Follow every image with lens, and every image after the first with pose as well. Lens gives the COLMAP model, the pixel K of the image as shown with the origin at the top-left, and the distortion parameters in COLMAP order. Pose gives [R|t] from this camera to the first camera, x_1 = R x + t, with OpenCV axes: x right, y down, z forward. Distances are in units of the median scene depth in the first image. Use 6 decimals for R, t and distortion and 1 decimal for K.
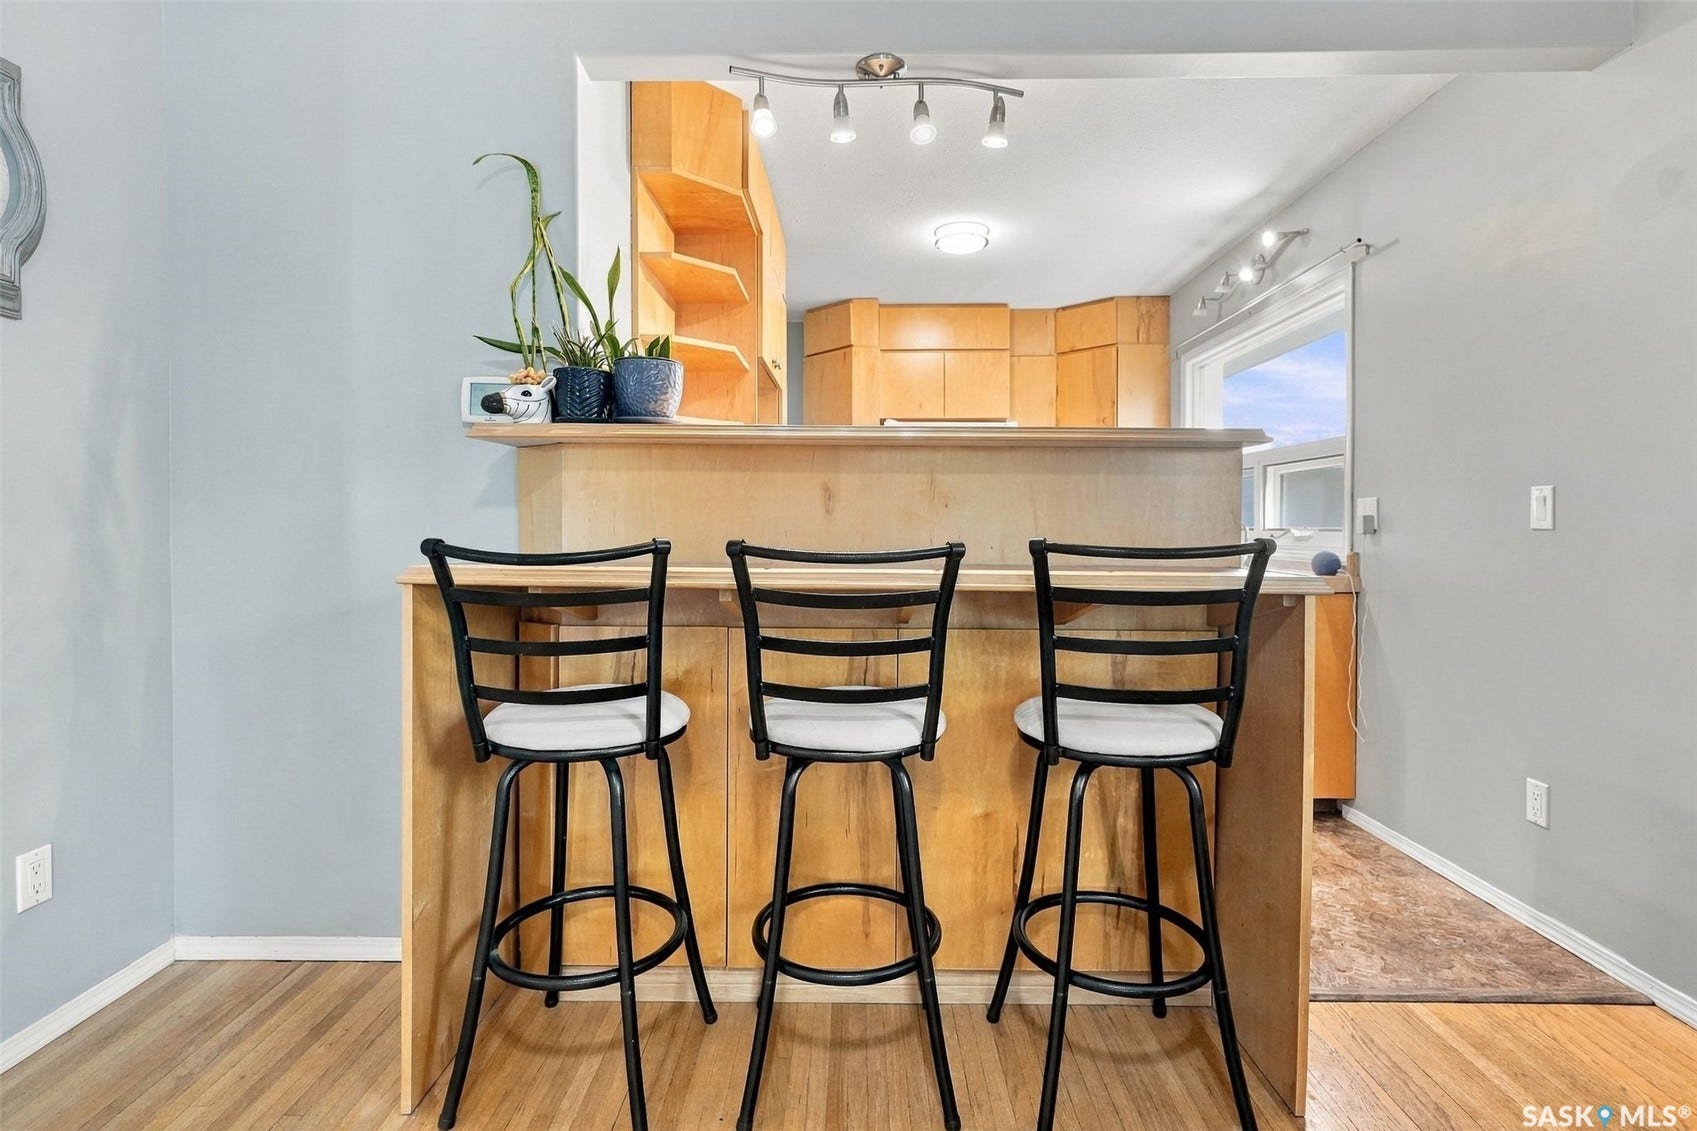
lens RADIAL K [[832.7, 0, 846.5], [0, 832.7, 541.4], [0, 0, 1]] dist [-0.001245, 0.000275]
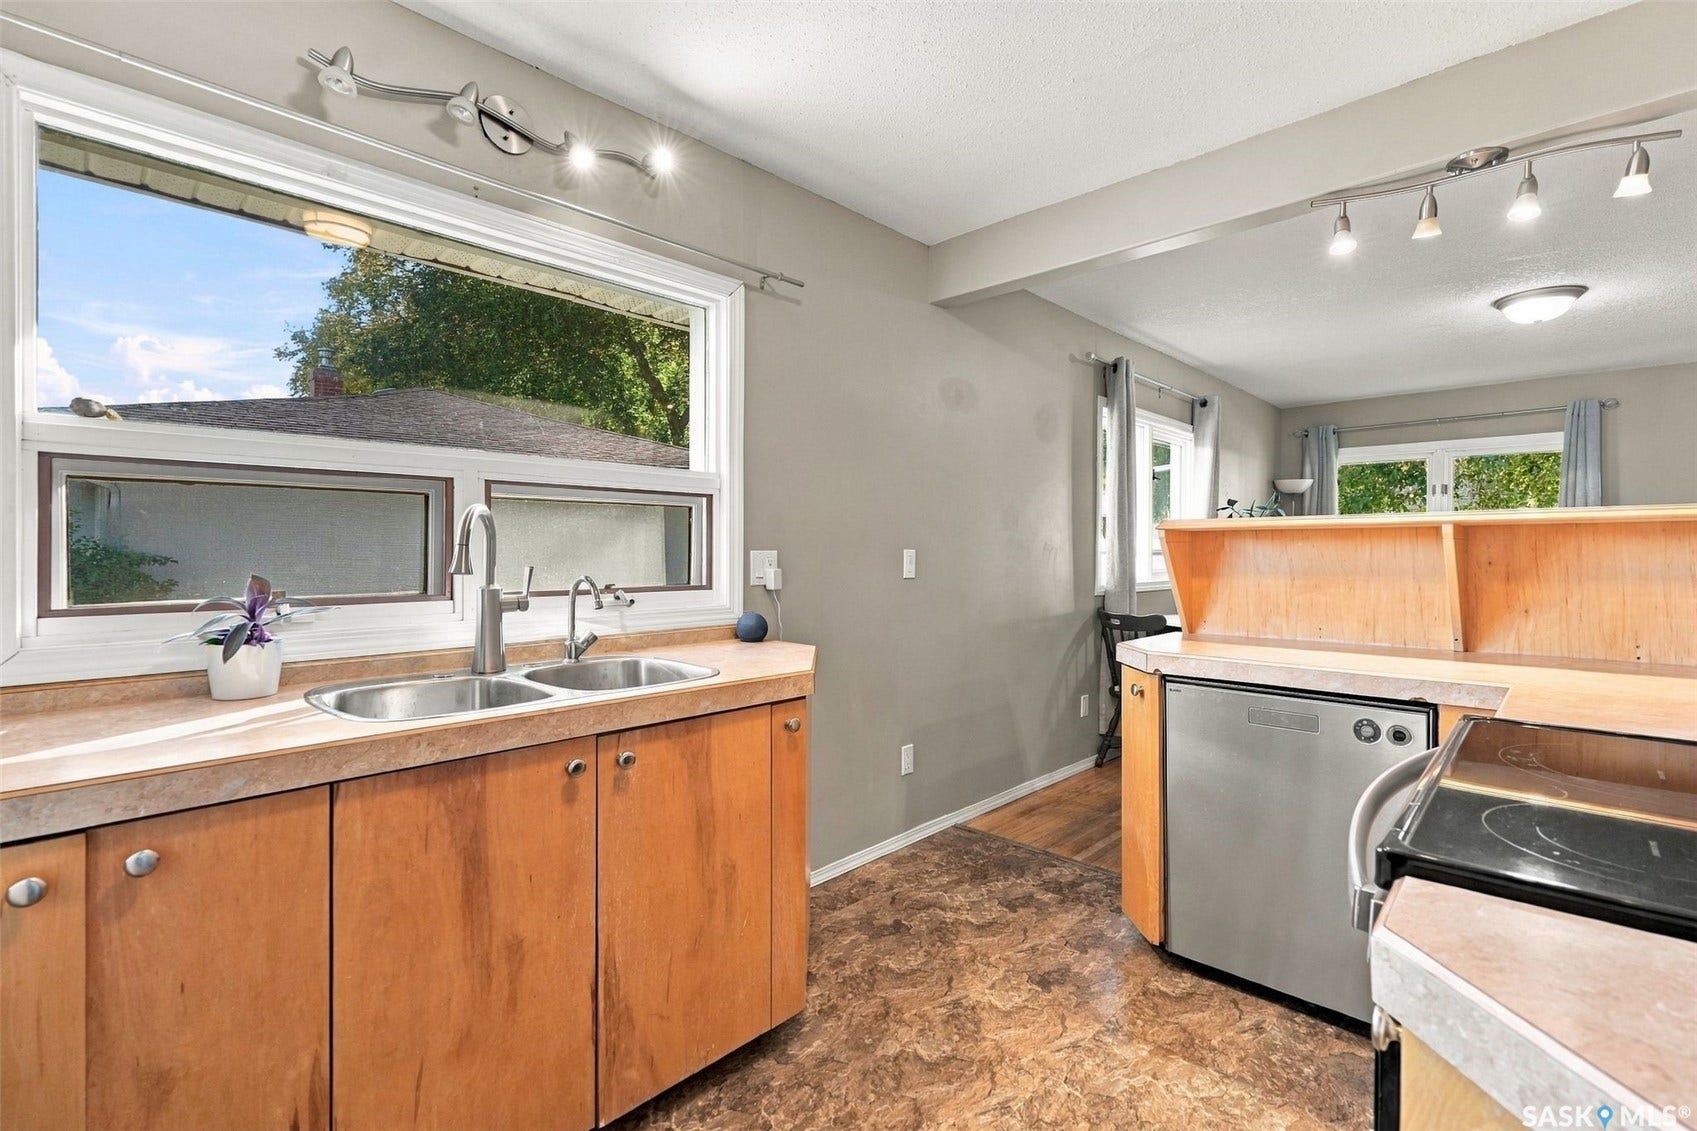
lens RADIAL K [[773.8, 0, 844.3], [0, 773.8, 542.2], [0, 0, 1]] dist [-0.000694, -0.000020]
pose [[-0.729554, -0.003378, 0.683915, -0.055817], [0.001544, 0.999977, 0.006586, -0.107403], [-0.683921, 0.005861, -0.729532, 2.460420]]
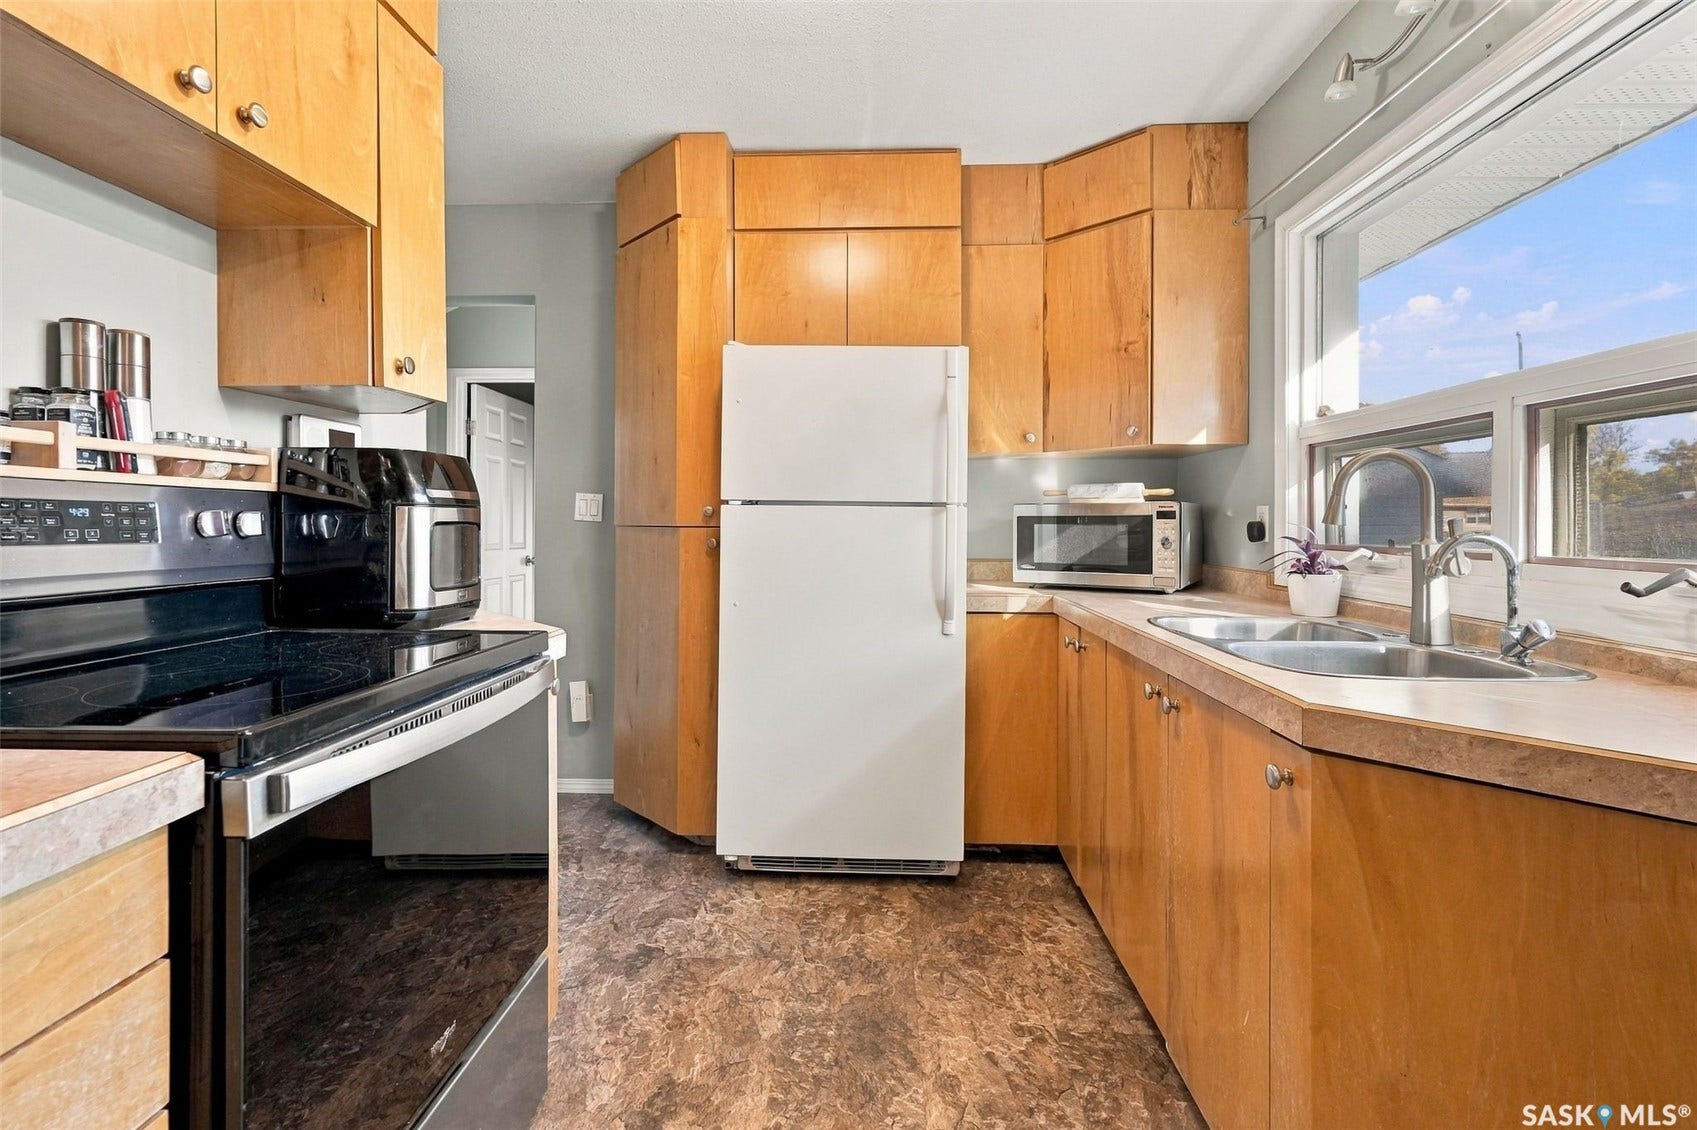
lens RADIAL K [[787.5, 0, 846.9], [0, 787.5, 529.3], [0, 0, 1]] dist [-0.001746, 0.000445]
pose [[0.999789, -0.001729, -0.020461, 0.337812], [0.001697, 0.999997, -0.001564, -0.057922], [0.020464, 0.001529, 0.999789, 1.208430]]
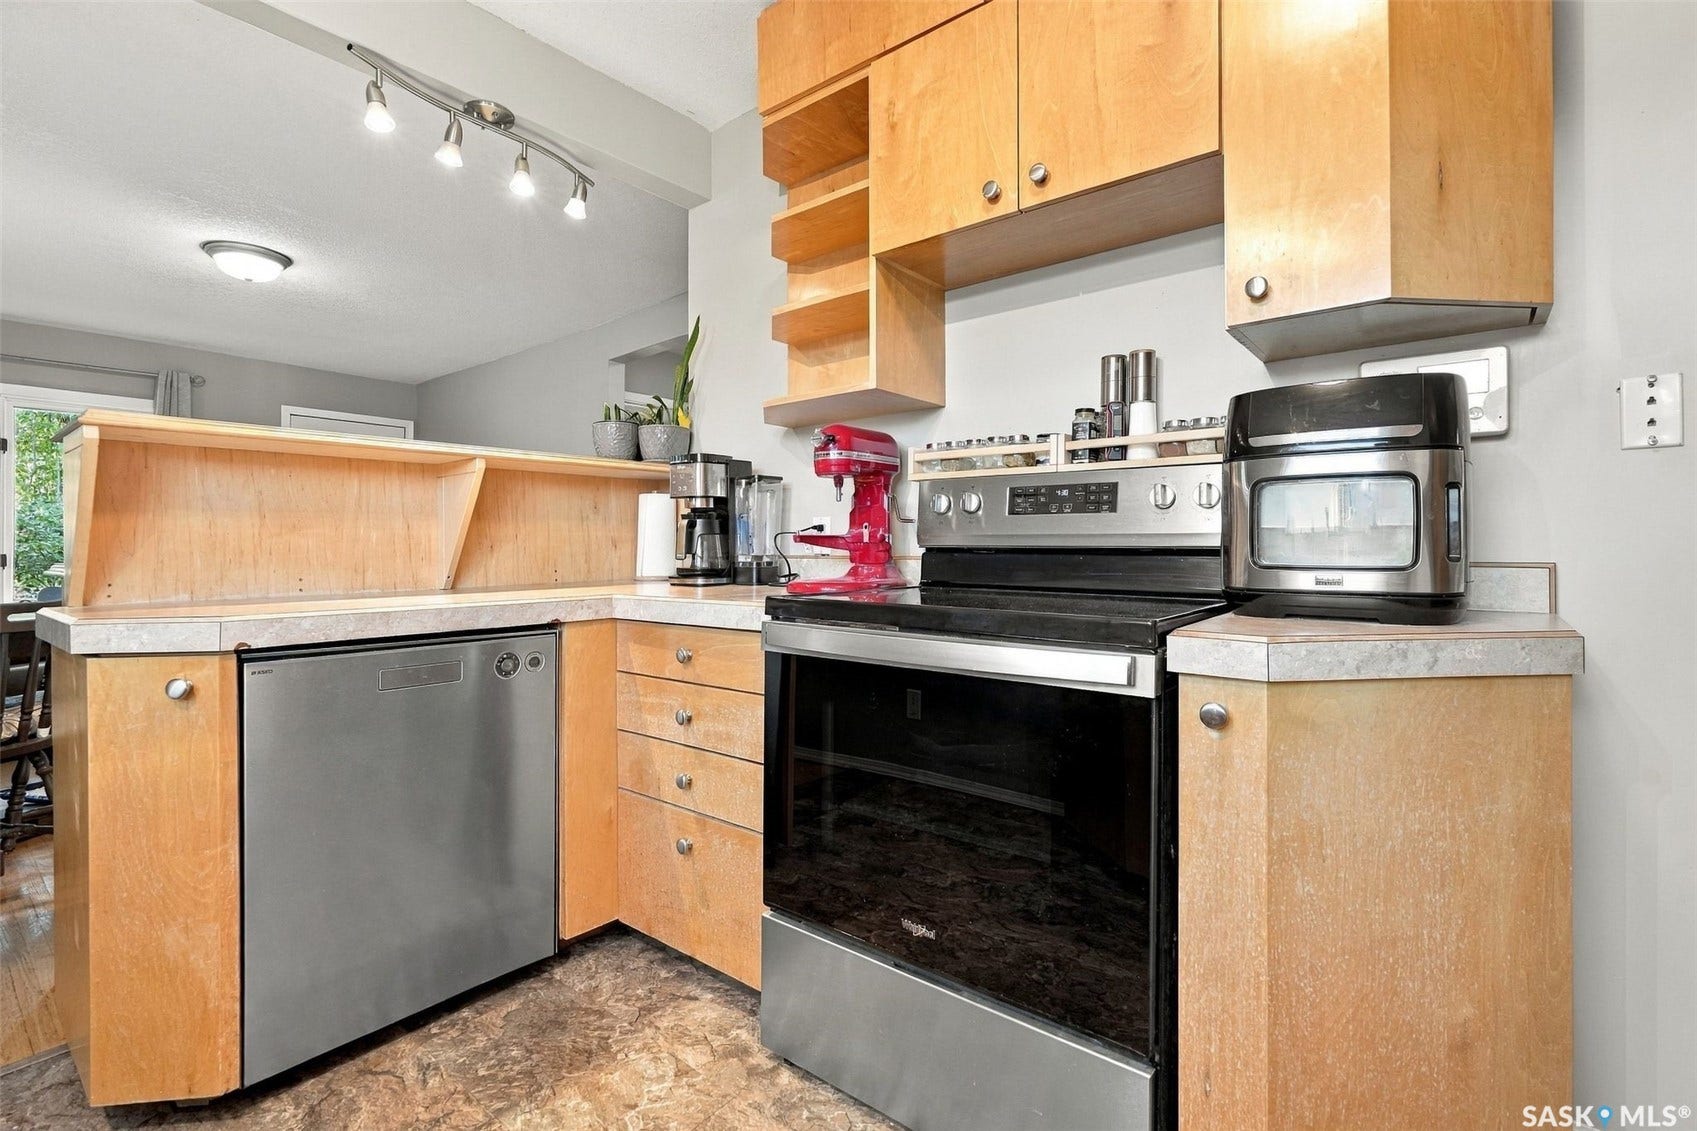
lens RADIAL K [[777.2, 0, 847.9], [0, 777.2, 550.2], [0, 0, 1]] dist [-0.002770, 0.000092]
pose [[-0.621499, -0.002306, -0.783412, 0.597162], [-0.010912, 0.999924, 0.005714, -0.007766], [0.783339, 0.012100, -0.621477, 2.187766]]
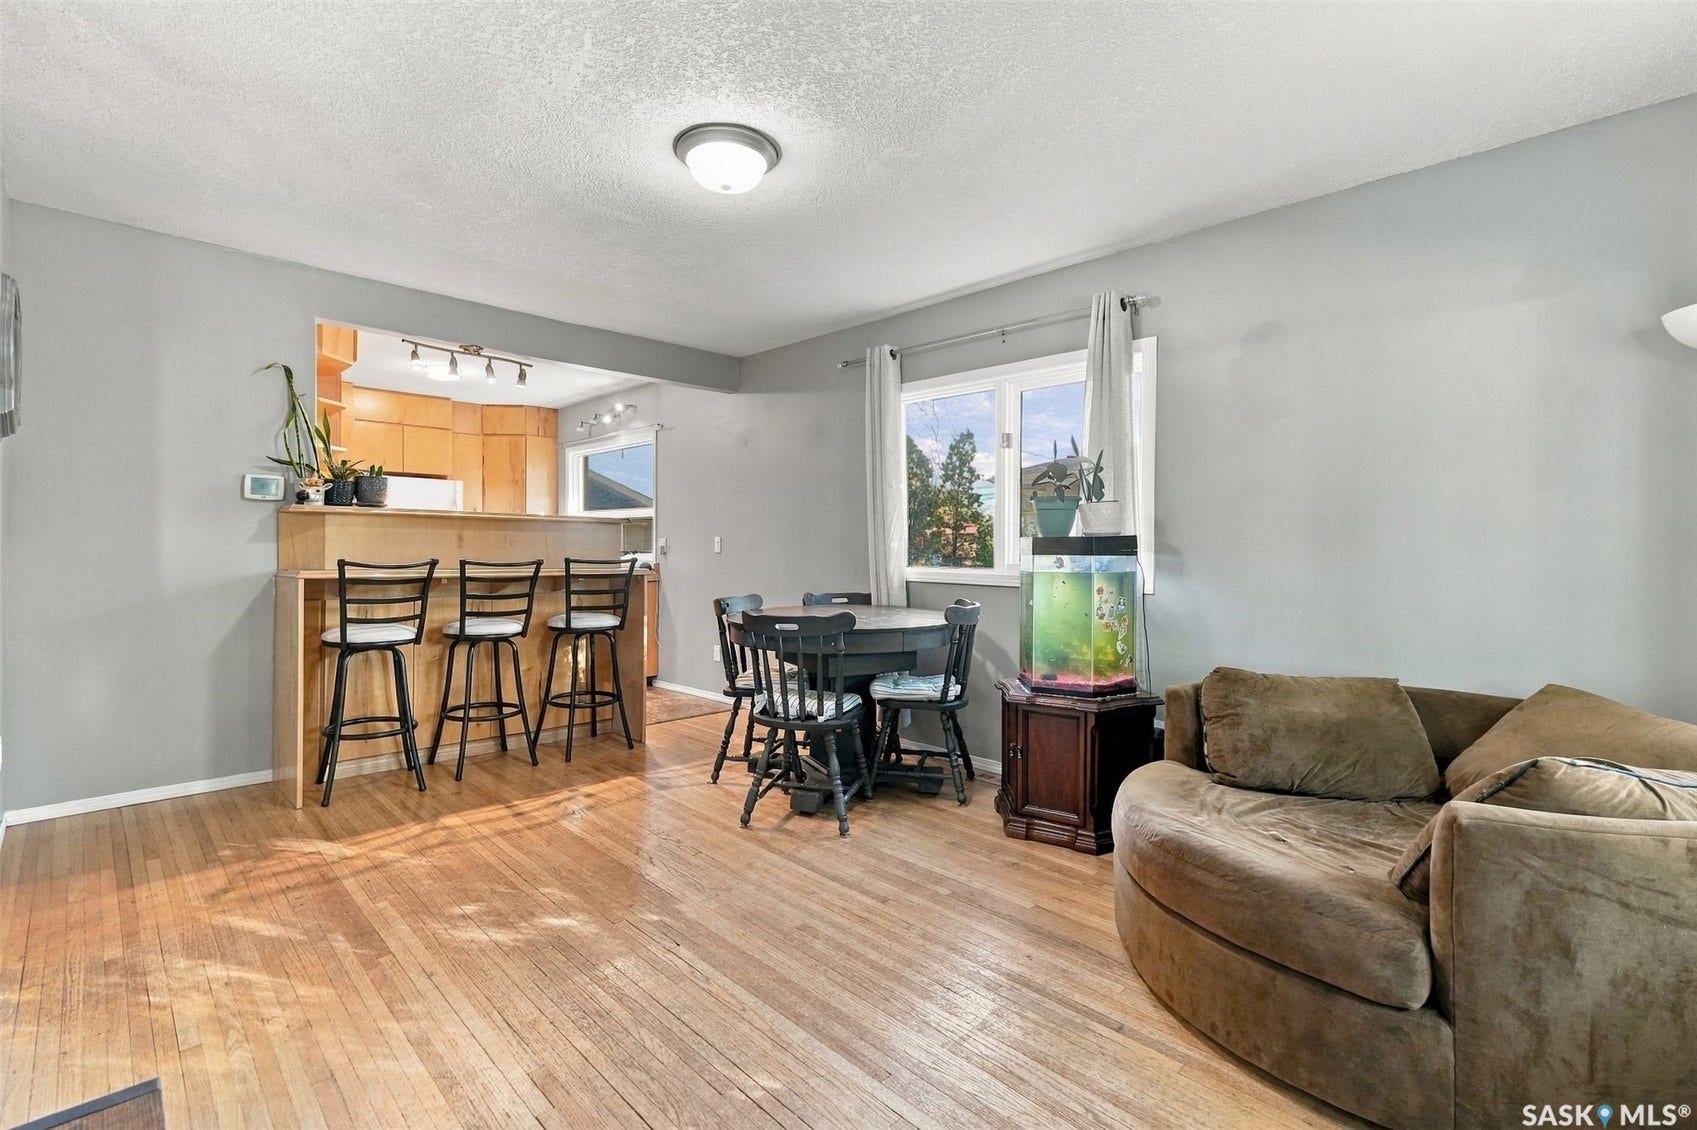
lens RADIAL K [[777.0, 0, 848.2], [0, 777.0, 557.5], [0, 0, 1]] dist [-0.001129, 0.000135]
pose [[0.702874, -0.005734, 0.711291, -0.780023], [0.005608, 0.999981, 0.002520, -0.004548], [-0.711292, 0.002218, 0.702893, -1.262783]]
